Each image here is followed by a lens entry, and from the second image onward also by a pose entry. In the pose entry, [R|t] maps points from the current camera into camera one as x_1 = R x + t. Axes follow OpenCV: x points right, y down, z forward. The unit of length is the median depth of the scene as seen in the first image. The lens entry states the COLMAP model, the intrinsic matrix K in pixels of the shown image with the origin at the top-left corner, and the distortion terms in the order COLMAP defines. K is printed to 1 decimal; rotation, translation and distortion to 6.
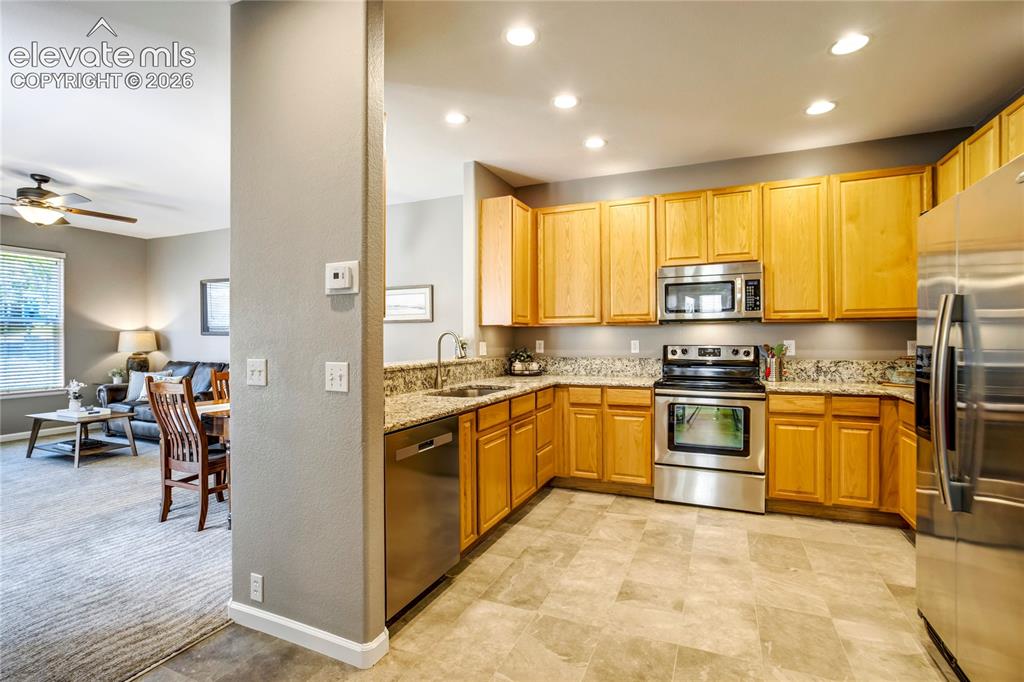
lens RADIAL K [[485.2, 0, 512.0], [0, 485.2, 341.0], [0, 0, 1]] dist [-0.039121, 0.022634]
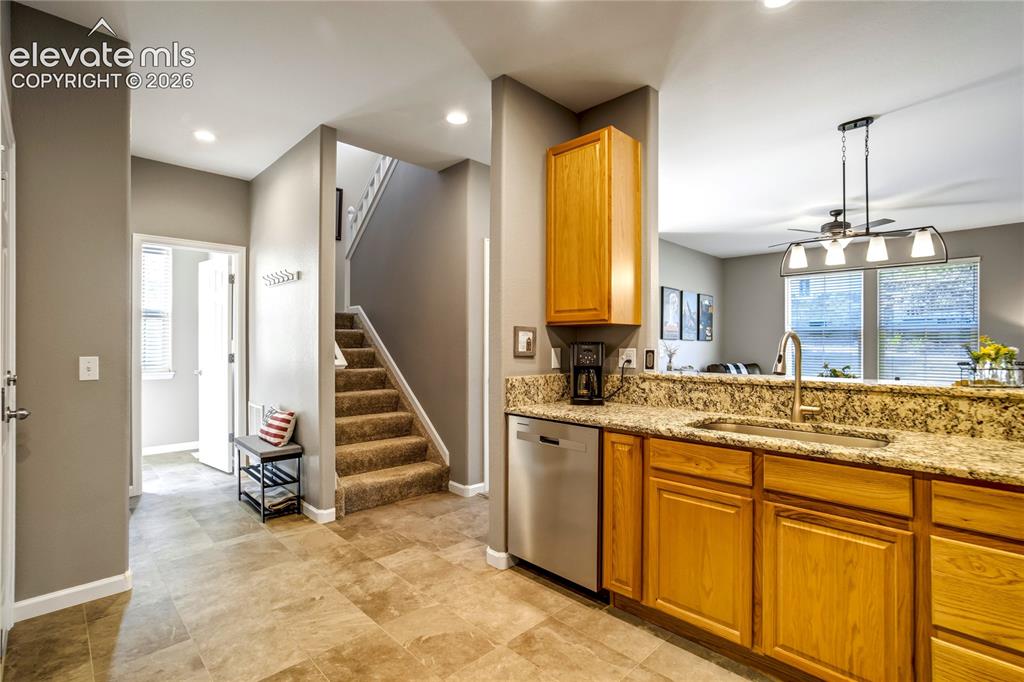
lens RADIAL K [[475.7, 0, 510.3], [0, 475.7, 341.6], [0, 0, 1]] dist [-0.041051, 0.020842]
pose [[-0.369498, -0.003125, -0.929226, 0.496315], [-0.007964, 0.999968, -0.000196, -0.004546], [0.929197, 0.007327, -0.369511, 0.760101]]
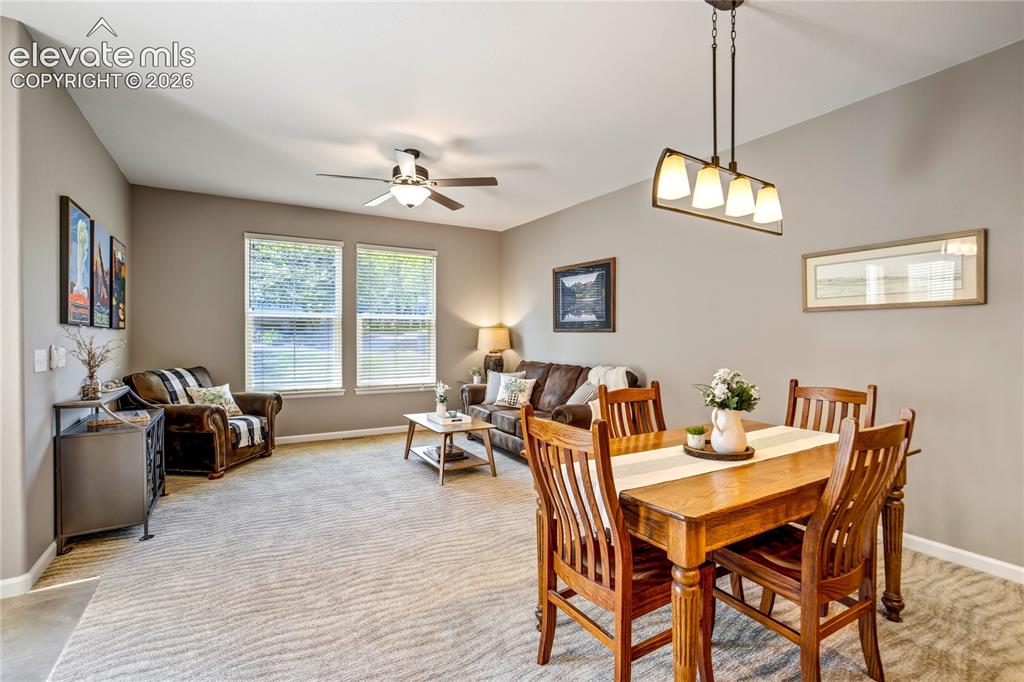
lens RADIAL K [[475.7, 0, 510.3], [0, 475.7, 341.6], [0, 0, 1]] dist [-0.041051, 0.020842]
pose [[0.815785, 0.009951, -0.578270, -0.377054], [-0.007089, 0.999949, 0.007207, -0.001456], [0.578312, -0.001780, 0.815814, 0.444620]]
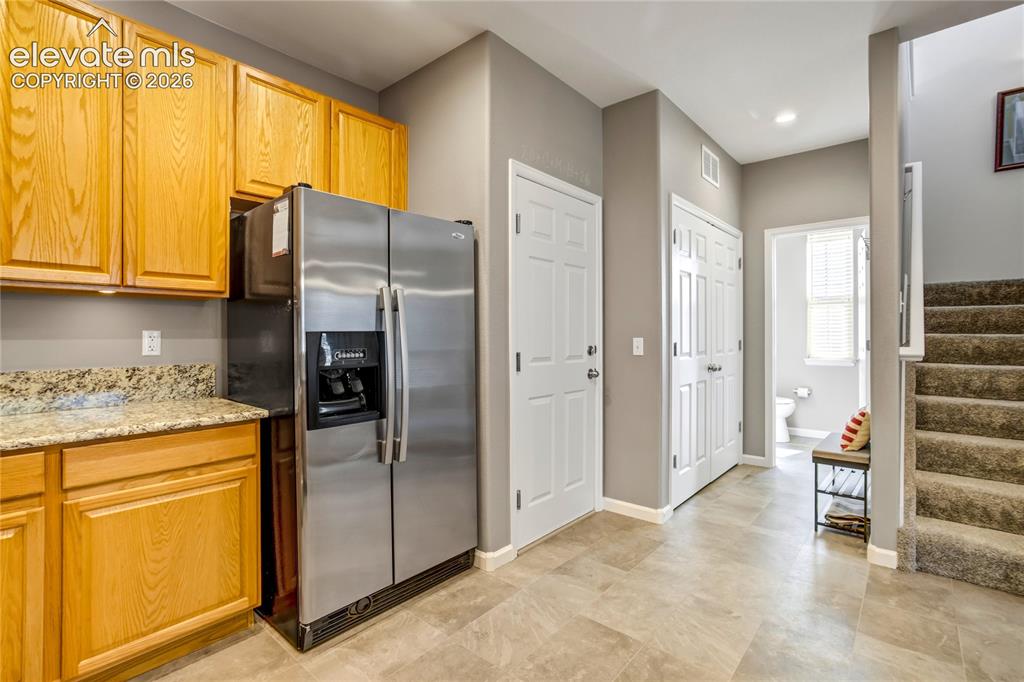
lens RADIAL K [[476.6, 0, 511.8], [0, 476.6, 335.4], [0, 0, 1]] dist [-0.031338, 0.016345]
pose [[-0.956663, 0.007090, 0.291112, 0.115825], [0.009072, 0.999944, 0.005460, 0.007930], [-0.291057, 0.007864, -0.956673, 0.884145]]
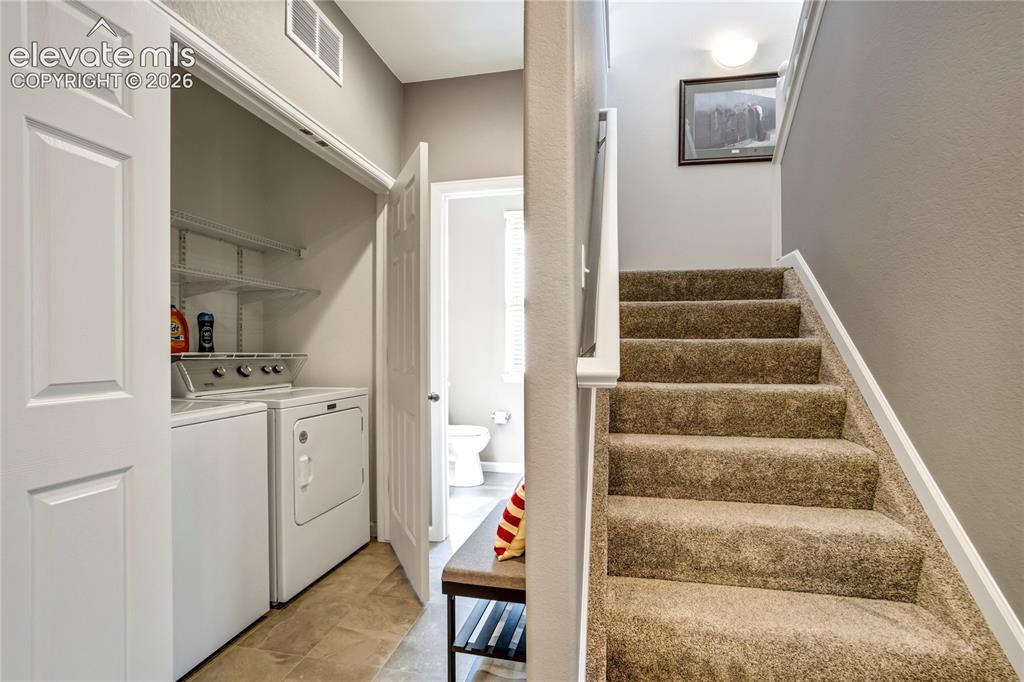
lens RADIAL K [[489.5, 0, 510.0], [0, 489.5, 349.4], [0, 0, 1]] dist [-0.037520, 0.022154]
pose [[-0.979389, 0.006467, -0.201882, -0.096307], [0.004982, 0.999957, 0.007865, 0.023969], [0.201924, 0.006697, -0.979378, 0.416312]]
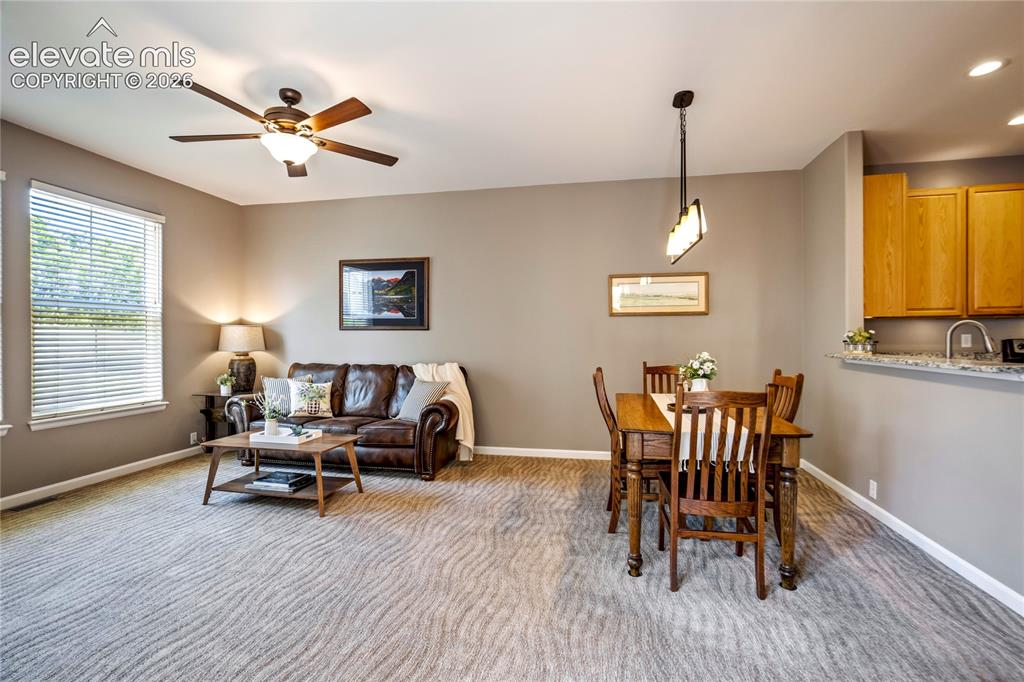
lens RADIAL K [[475.7, 0, 510.3], [0, 475.7, 341.6], [0, 0, 1]] dist [-0.041051, 0.020842]
pose [[0.977162, -0.002582, 0.212480, -0.936633], [0.002348, 0.999996, 0.001356, 0.010692], [-0.212483, -0.000826, 0.977165, 0.317503]]
